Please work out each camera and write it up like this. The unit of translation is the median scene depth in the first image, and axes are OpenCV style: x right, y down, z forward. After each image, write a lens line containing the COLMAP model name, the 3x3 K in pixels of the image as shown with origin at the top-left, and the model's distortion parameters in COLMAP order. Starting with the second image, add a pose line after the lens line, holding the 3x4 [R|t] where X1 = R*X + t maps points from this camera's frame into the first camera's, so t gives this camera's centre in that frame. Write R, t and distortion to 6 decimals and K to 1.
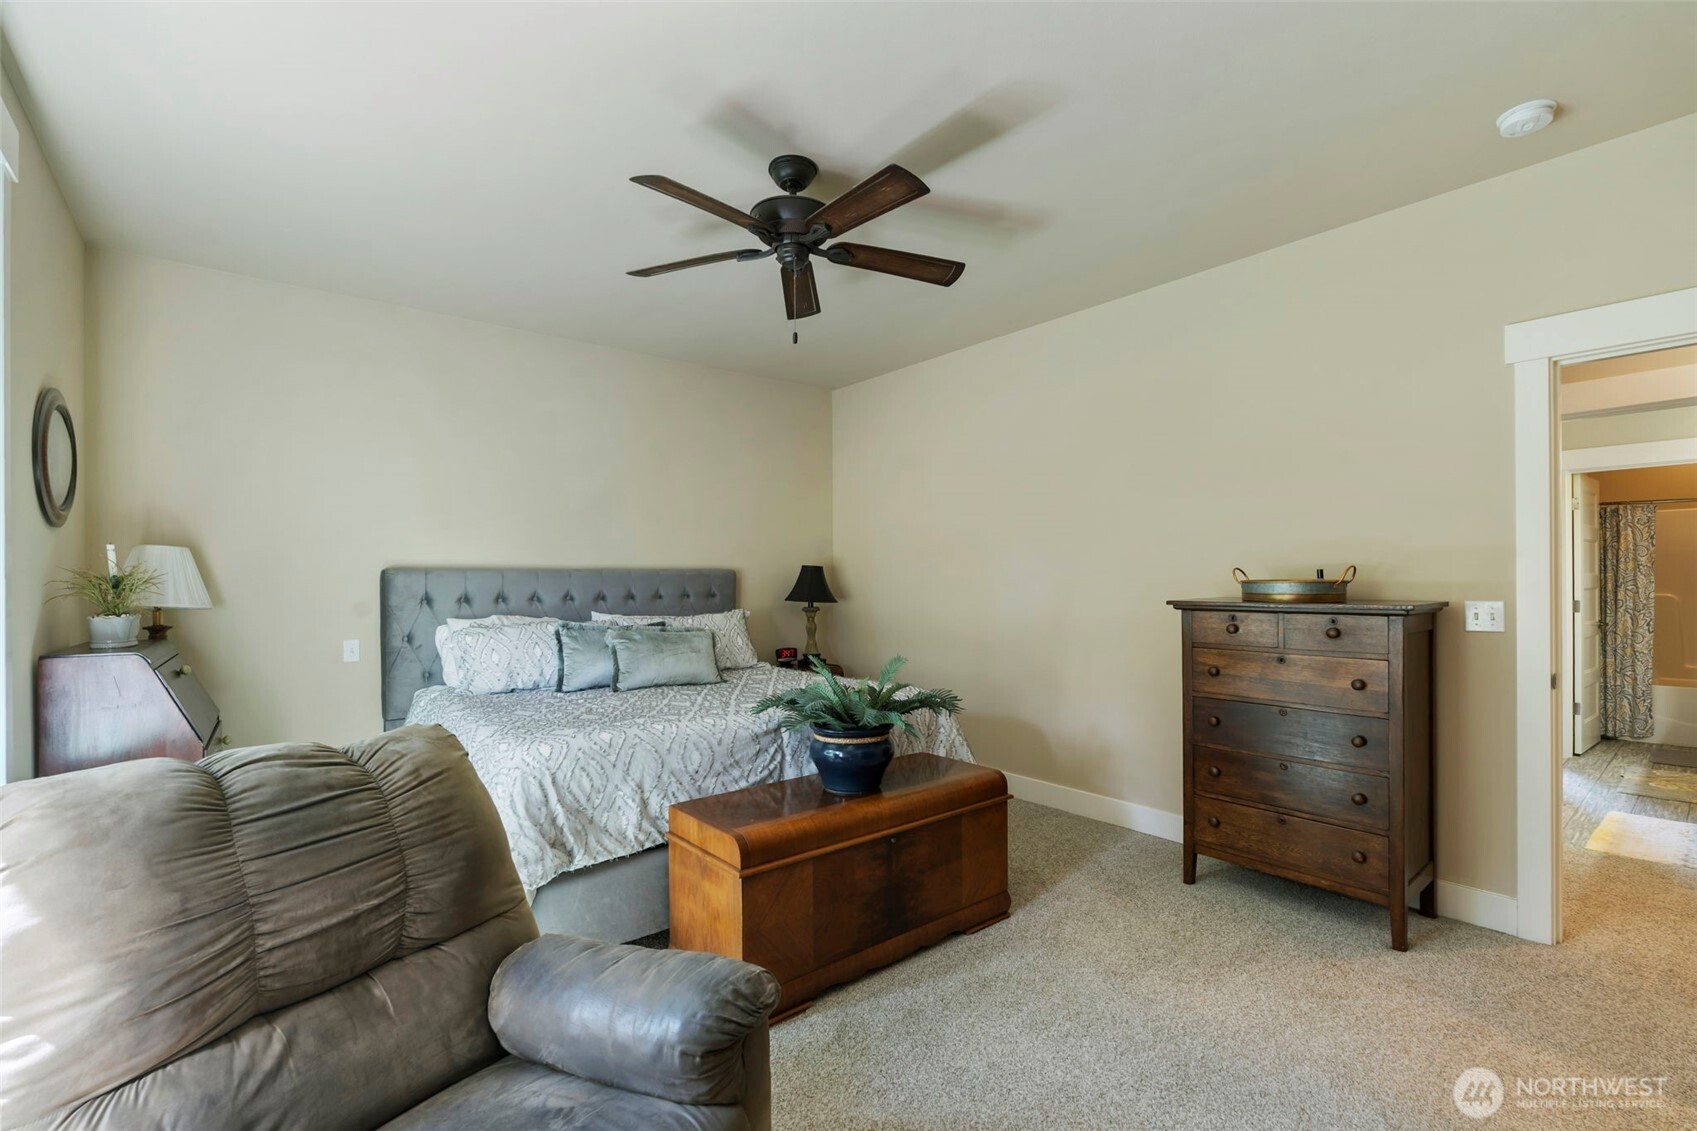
lens RADIAL K [[753.3, 0, 851.4], [0, 753.3, 584.3], [0, 0, 1]] dist [-0.000370, 0.000170]
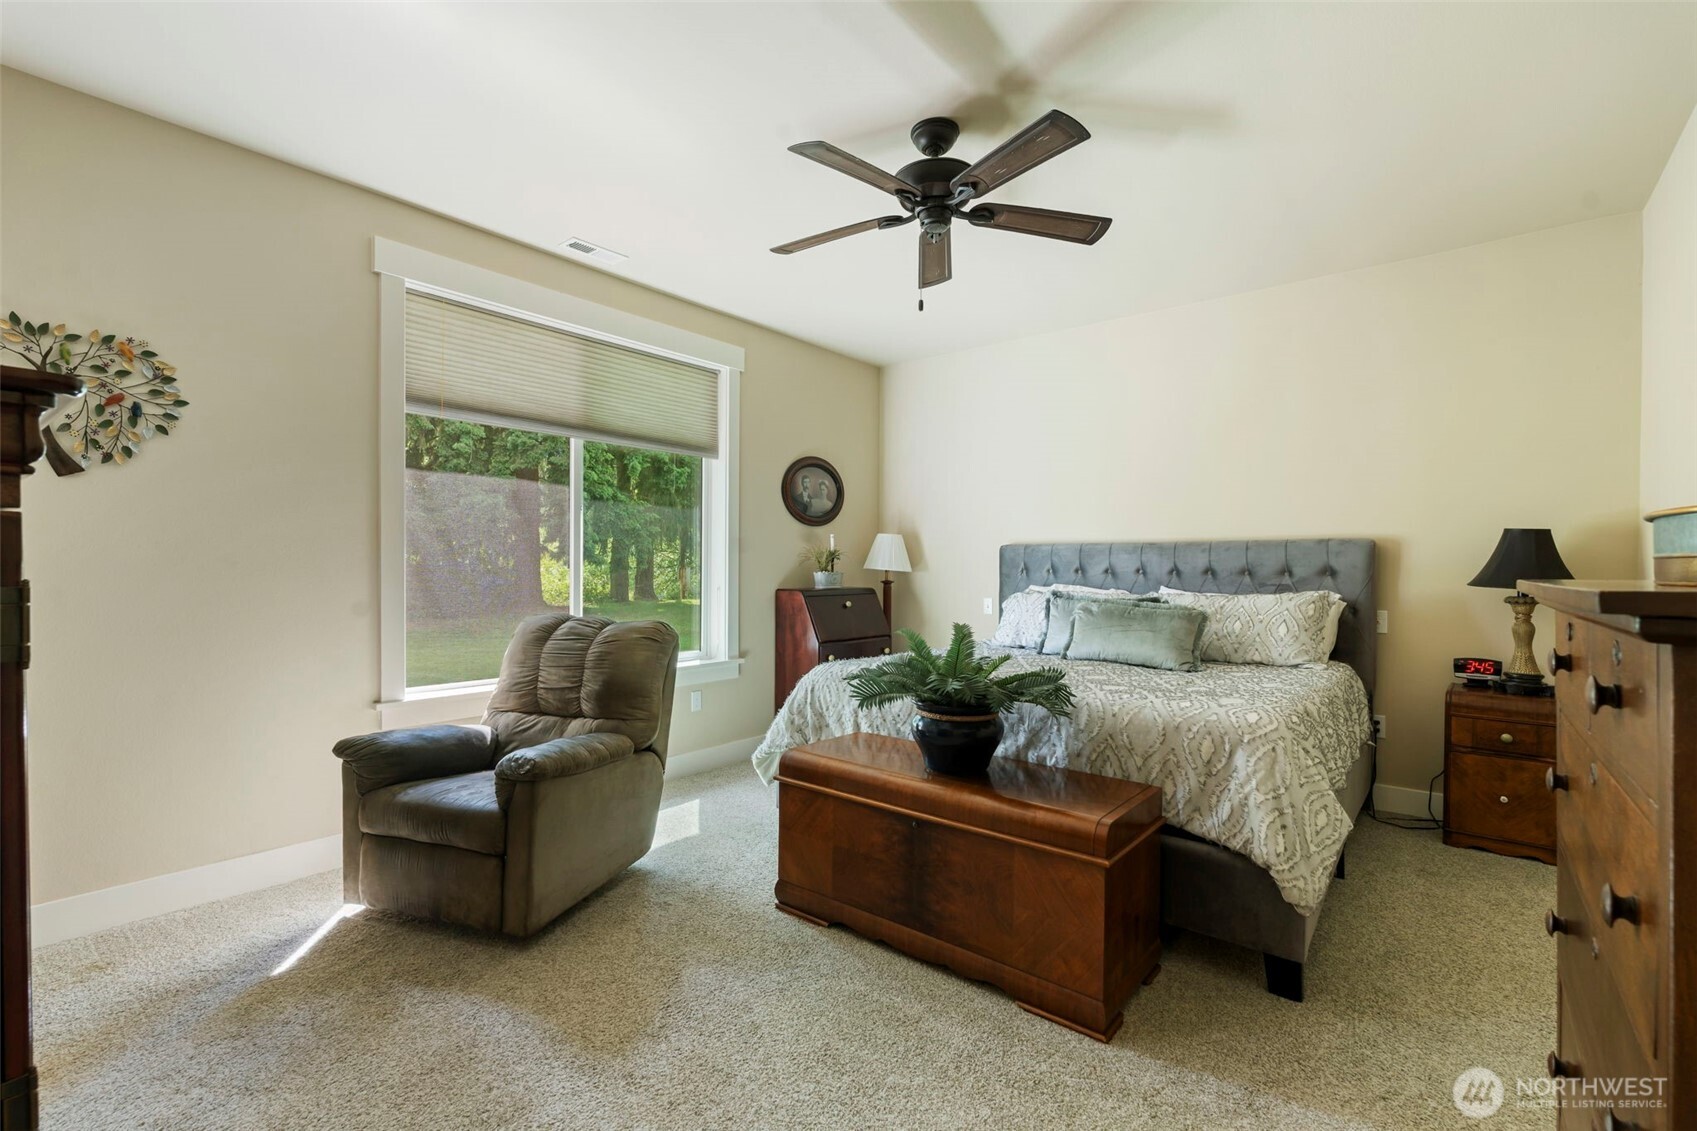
lens RADIAL K [[786.8, 0, 848.5], [0, 786.8, 565.5], [0, 0, 1]] dist [0.003892, 0.000636]
pose [[0.174481, 0.003674, -0.984654, 0.756945], [-0.012296, 0.999923, 0.001553, 0.017532], [0.984584, 0.011836, 0.174513, 0.571479]]
